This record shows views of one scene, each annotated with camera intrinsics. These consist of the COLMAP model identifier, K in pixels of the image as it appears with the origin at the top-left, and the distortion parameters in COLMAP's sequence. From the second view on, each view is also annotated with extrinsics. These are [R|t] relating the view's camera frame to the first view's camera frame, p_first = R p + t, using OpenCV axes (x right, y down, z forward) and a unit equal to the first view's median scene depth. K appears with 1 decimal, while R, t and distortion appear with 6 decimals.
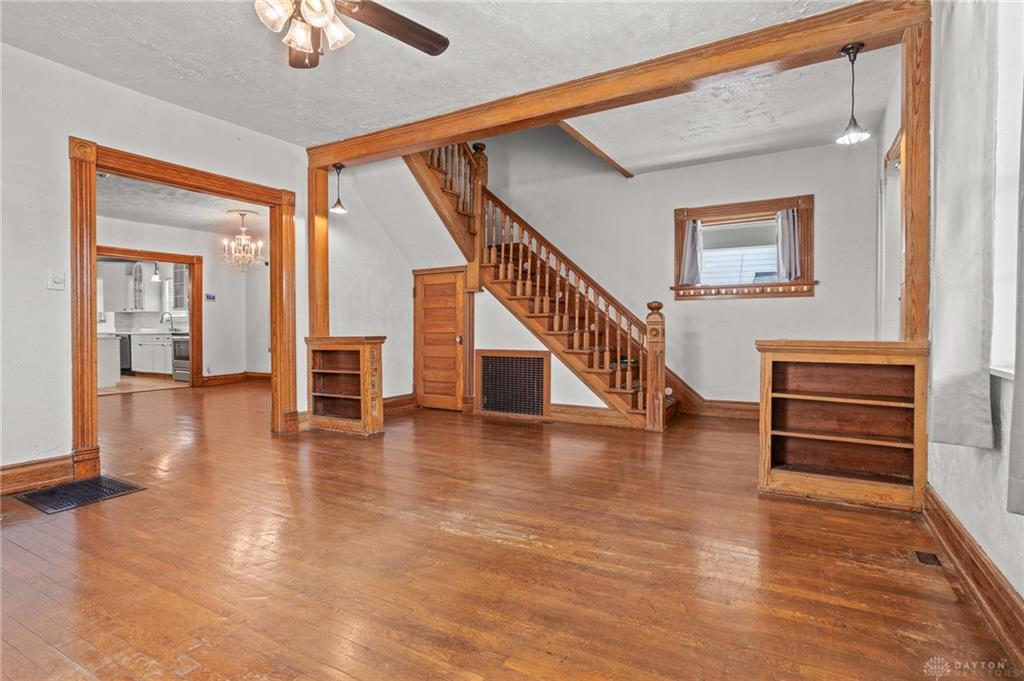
lens RADIAL K [[510.9, 0, 517.1], [0, 510.9, 336.9], [0, 0, 1]] dist [-0.046137, 0.030465]
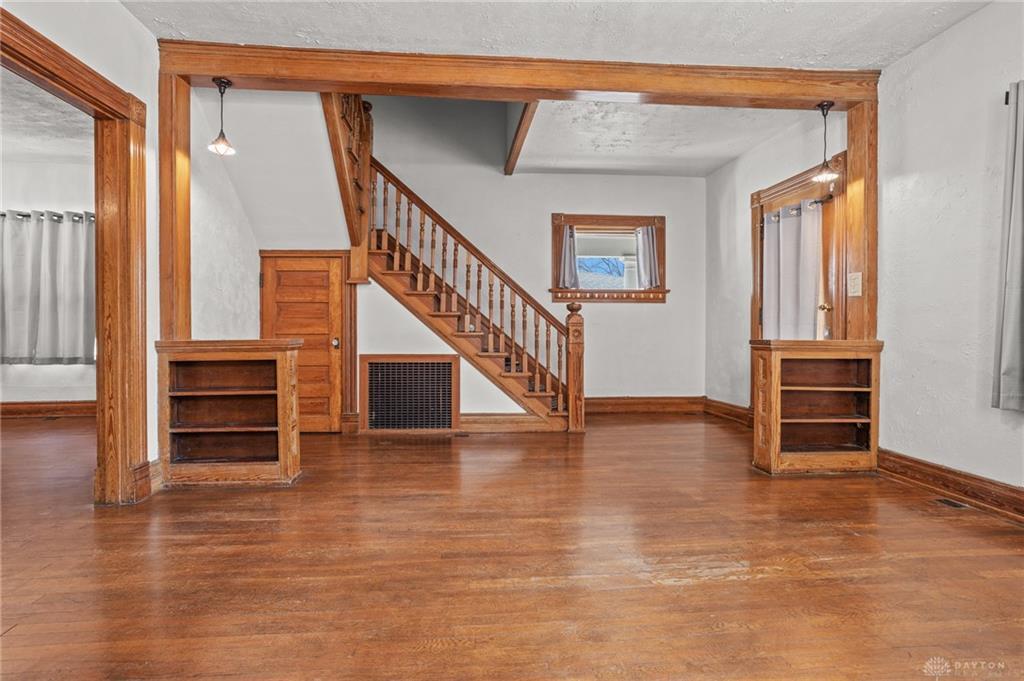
lens RADIAL K [[504.3, 0, 509.1], [0, 504.3, 337.0], [0, 0, 1]] dist [-0.052369, 0.035671]
pose [[0.829486, -0.003623, 0.558516, -0.381260], [0.004552, 0.999990, -0.000272, -0.002634], [-0.558509, 0.002768, 0.829494, 0.241099]]
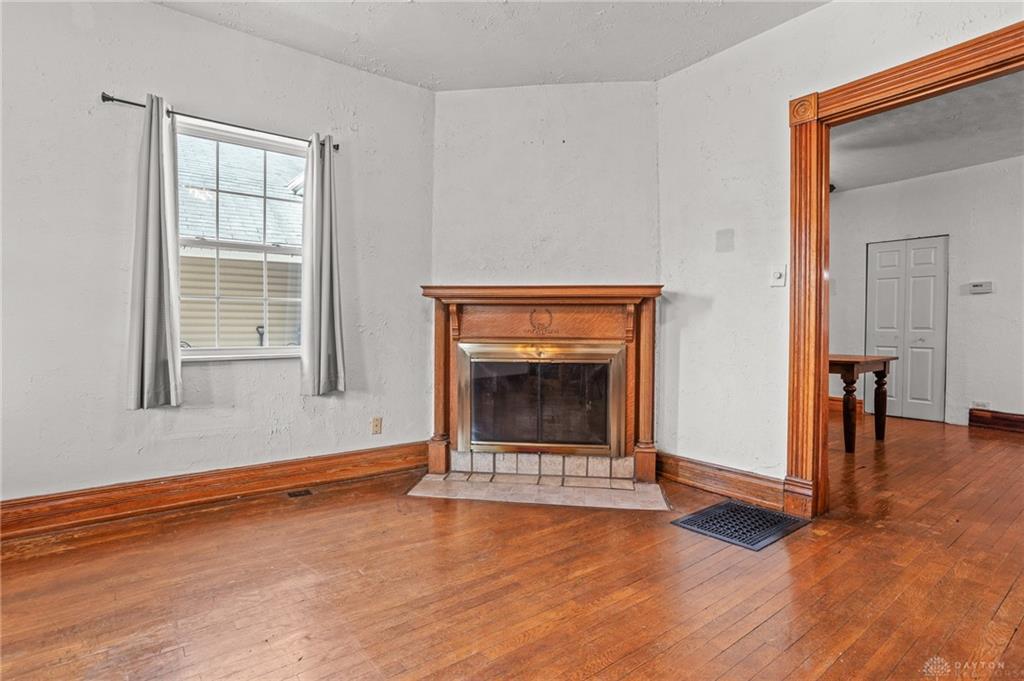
lens RADIAL K [[504.3, 0, 509.1], [0, 504.3, 337.0], [0, 0, 1]] dist [-0.052369, 0.035671]
pose [[-0.397642, 0.016291, -0.917396, 0.048905], [-0.012648, 0.999650, 0.023234, -0.016128], [0.917453, 0.020842, -0.397297, 0.594144]]
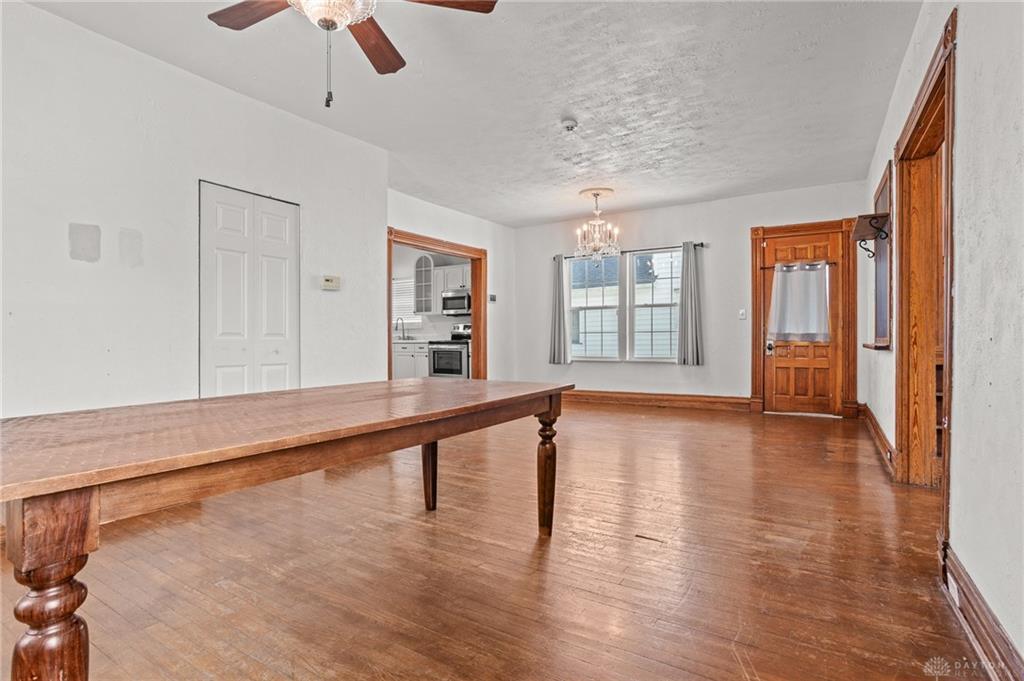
lens RADIAL K [[504.3, 0, 509.1], [0, 504.3, 337.0], [0, 0, 1]] dist [-0.052369, 0.035671]
pose [[0.999120, -0.002691, -0.041853, -0.962415], [0.002106, 0.999900, -0.014017, -0.004884], [0.041887, 0.013917, 0.999025, 0.275271]]
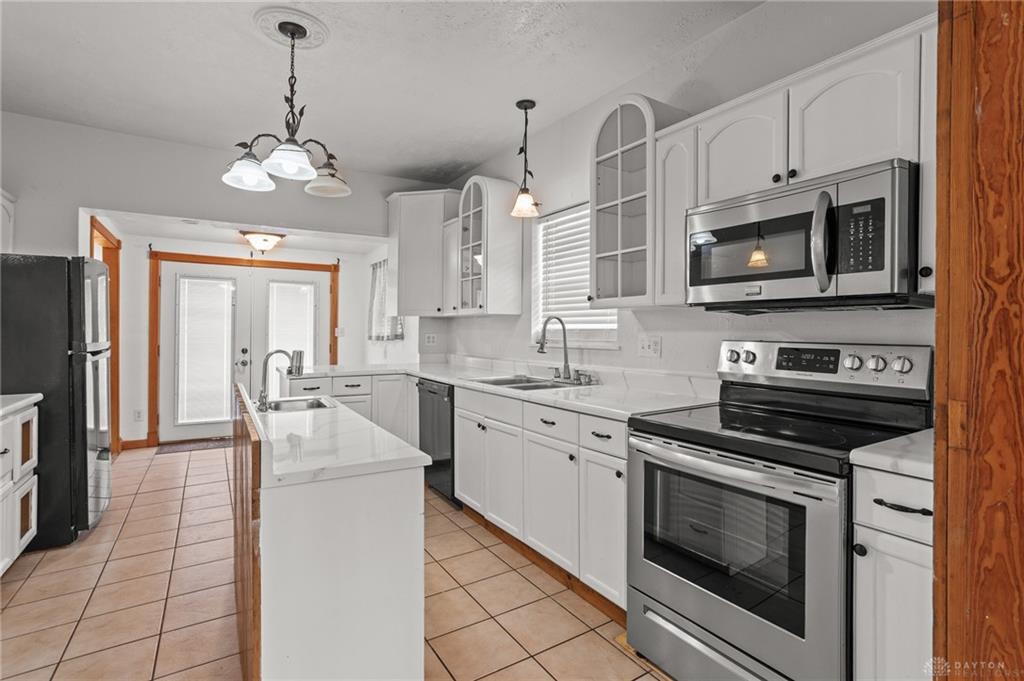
lens RADIAL K [[505.5, 0, 515.2], [0, 505.5, 330.9], [0, 0, 1]] dist [-0.058879, 0.038193]
pose [[0.877987, 0.006218, -0.478644, -1.178482], [-0.012838, 0.999862, -0.010559, -0.075195], [0.478512, 0.015415, 0.877945, 1.491468]]
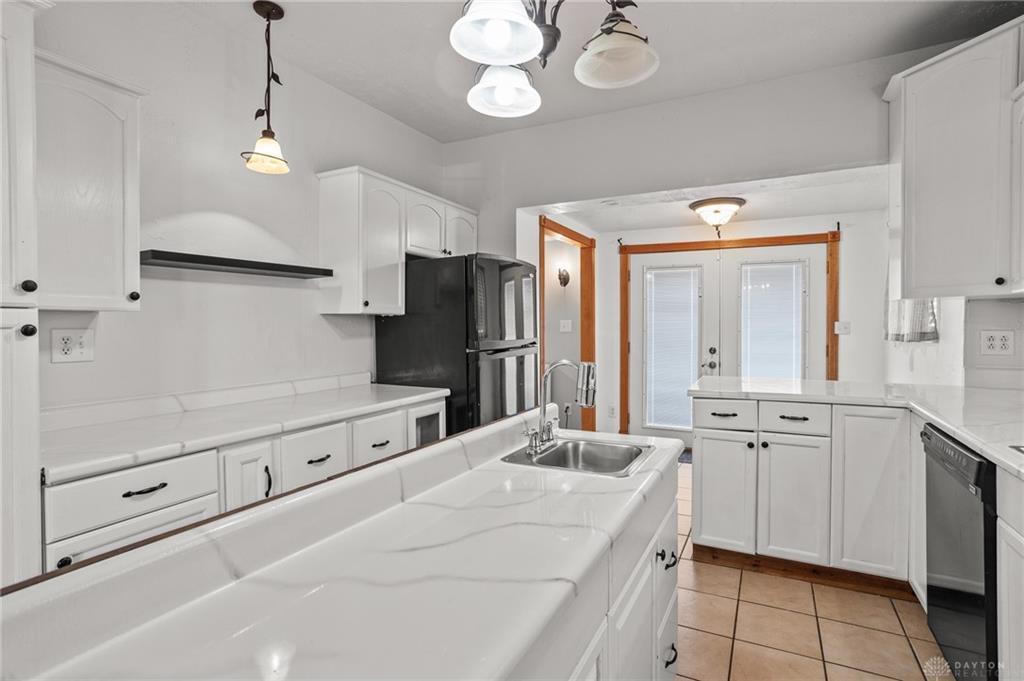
lens RADIAL K [[505.5, 0, 515.2], [0, 505.5, 330.9], [0, 0, 1]] dist [-0.058879, 0.038193]
pose [[0.034384, 0.012872, -0.999326, -1.314626], [-0.009014, 0.999880, 0.012569, -0.079952], [0.999368, 0.008575, 0.034496, 1.774166]]
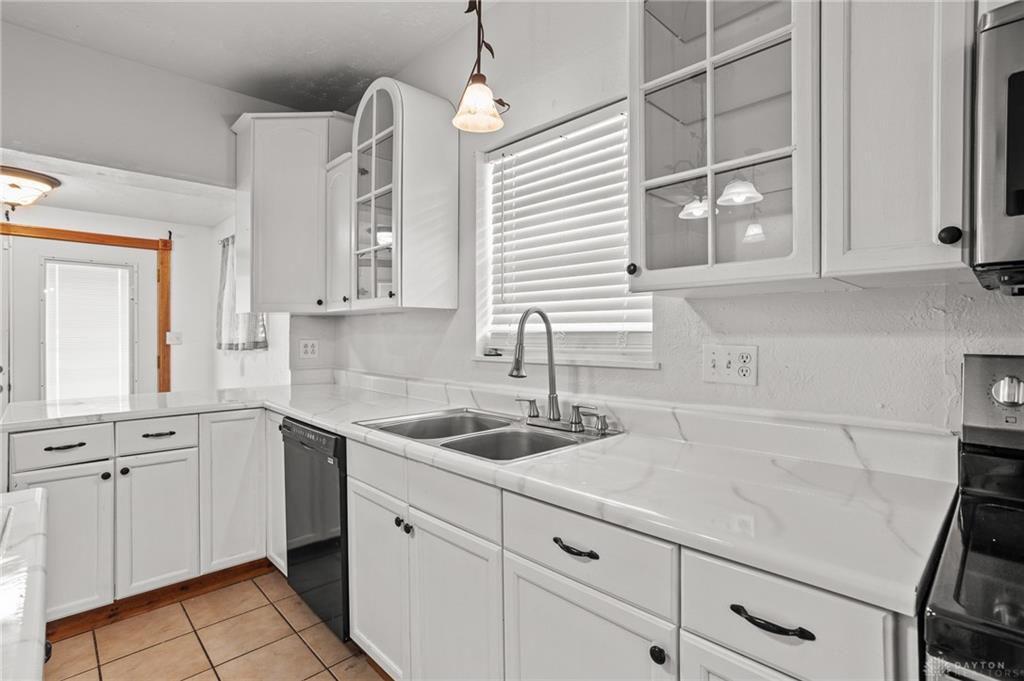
lens RADIAL K [[504.3, 0, 509.1], [0, 504.3, 337.0], [0, 0, 1]] dist [-0.052369, 0.035671]
pose [[0.954308, 0.002690, -0.298814, -1.347703], [-0.004772, 0.999969, -0.006239, -0.079061], [0.298788, 0.007379, 0.954291, 1.728831]]
